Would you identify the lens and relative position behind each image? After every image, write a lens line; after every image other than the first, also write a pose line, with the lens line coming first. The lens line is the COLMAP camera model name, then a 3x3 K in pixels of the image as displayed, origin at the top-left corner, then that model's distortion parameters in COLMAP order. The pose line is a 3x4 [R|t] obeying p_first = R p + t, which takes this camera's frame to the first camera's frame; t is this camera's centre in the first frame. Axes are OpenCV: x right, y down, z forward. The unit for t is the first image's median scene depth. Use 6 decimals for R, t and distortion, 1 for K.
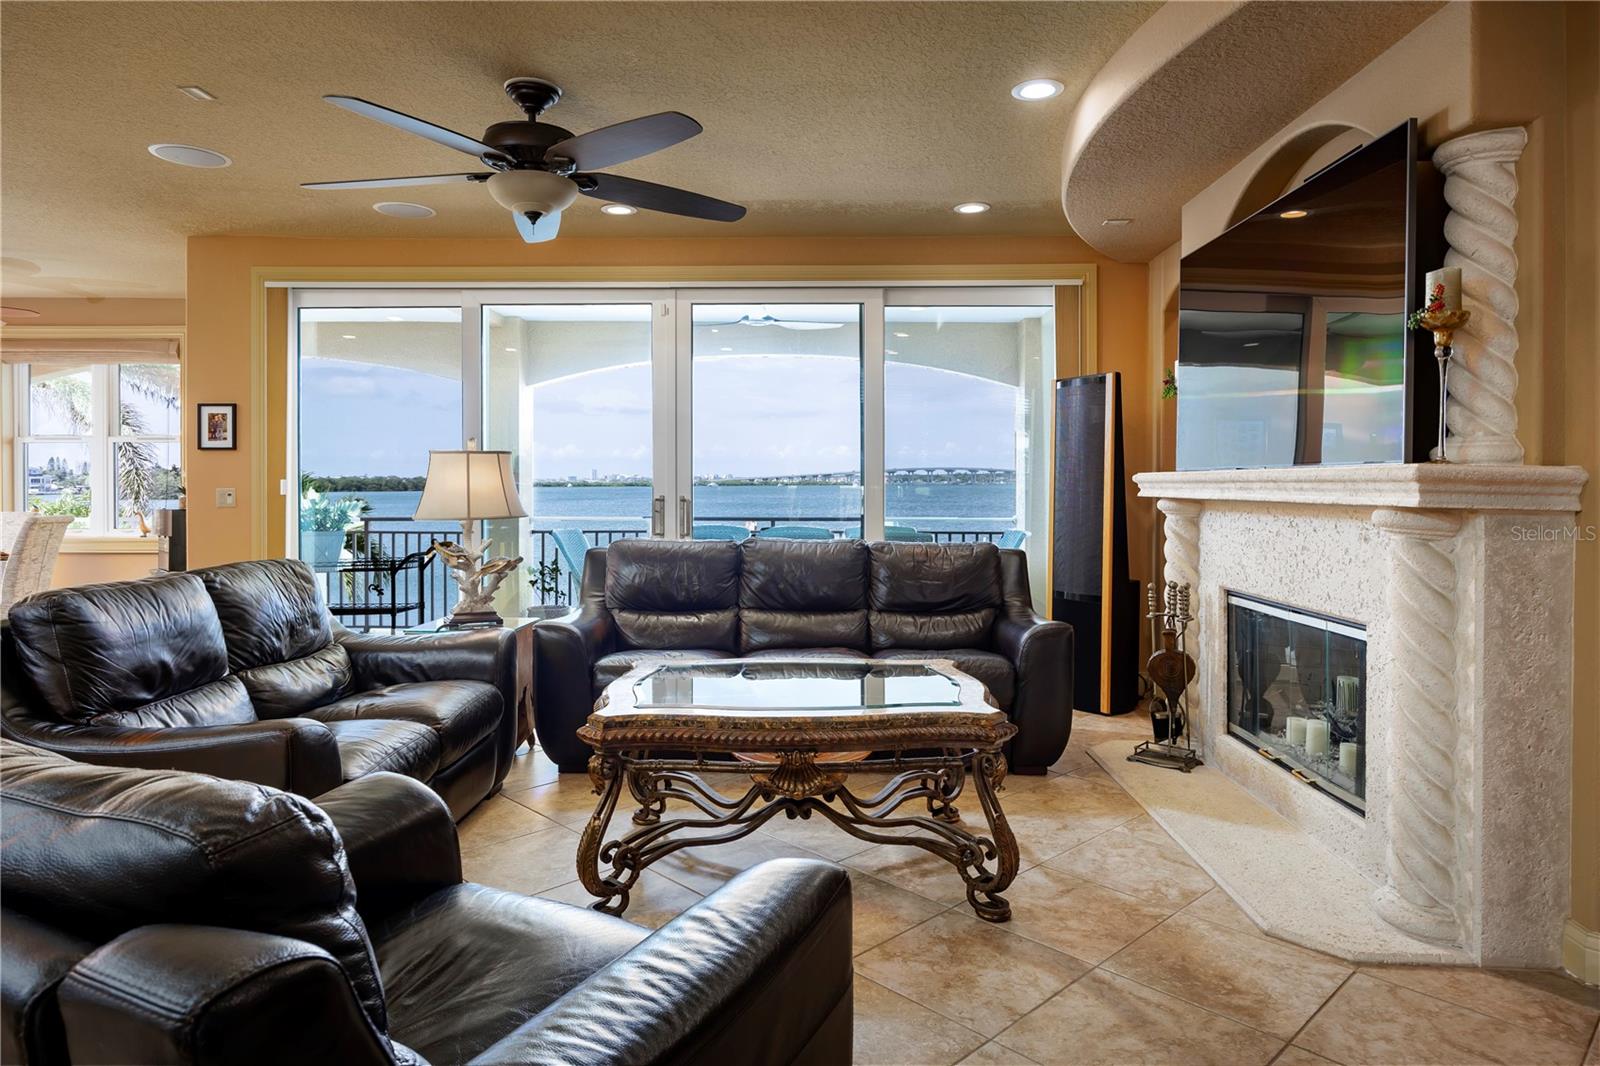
lens RADIAL K [[973.5, 0, 752.5], [0, 973.5, 493.9], [0, 0, 1]] dist [-0.003298, -0.000123]
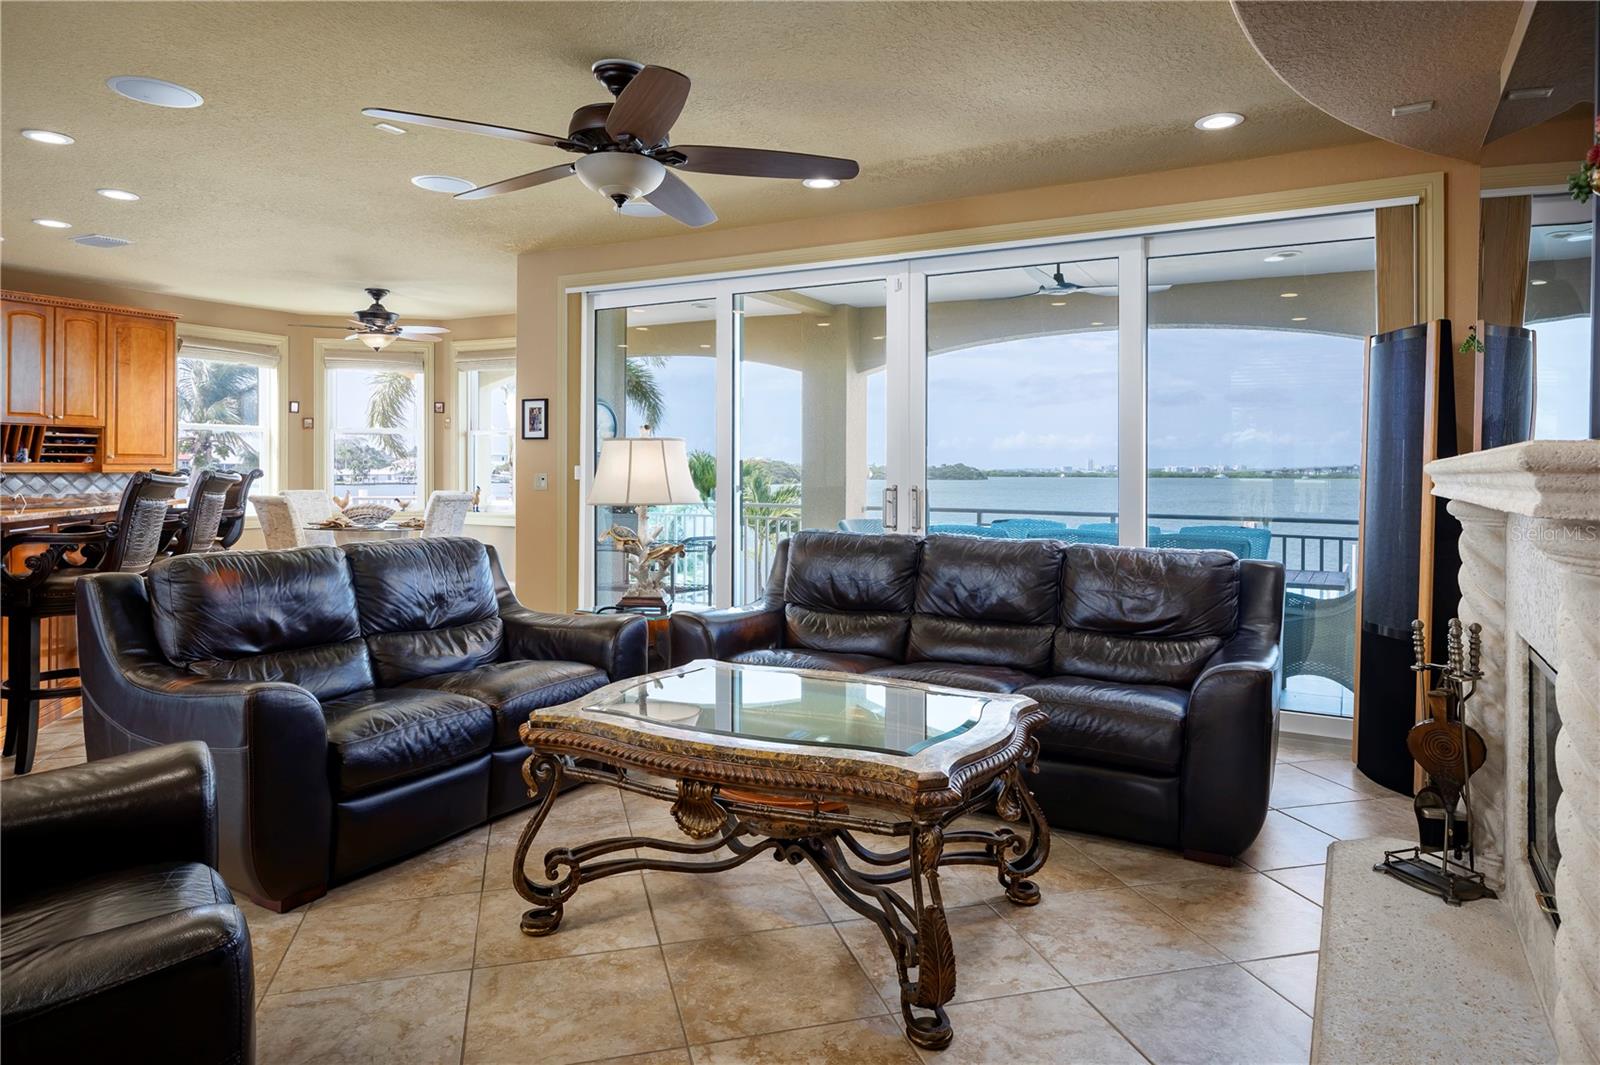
lens RADIAL K [[973.5, 0, 807.4], [0, 973.5, 477.6], [0, 0, 1]] dist [-0.003298, -0.000123]
pose [[0.886622, 0.010112, -0.462385, 0.347965], [-0.013059, 0.999910, -0.003173, -0.001810], [0.462311, 0.008852, 0.886674, 0.187498]]
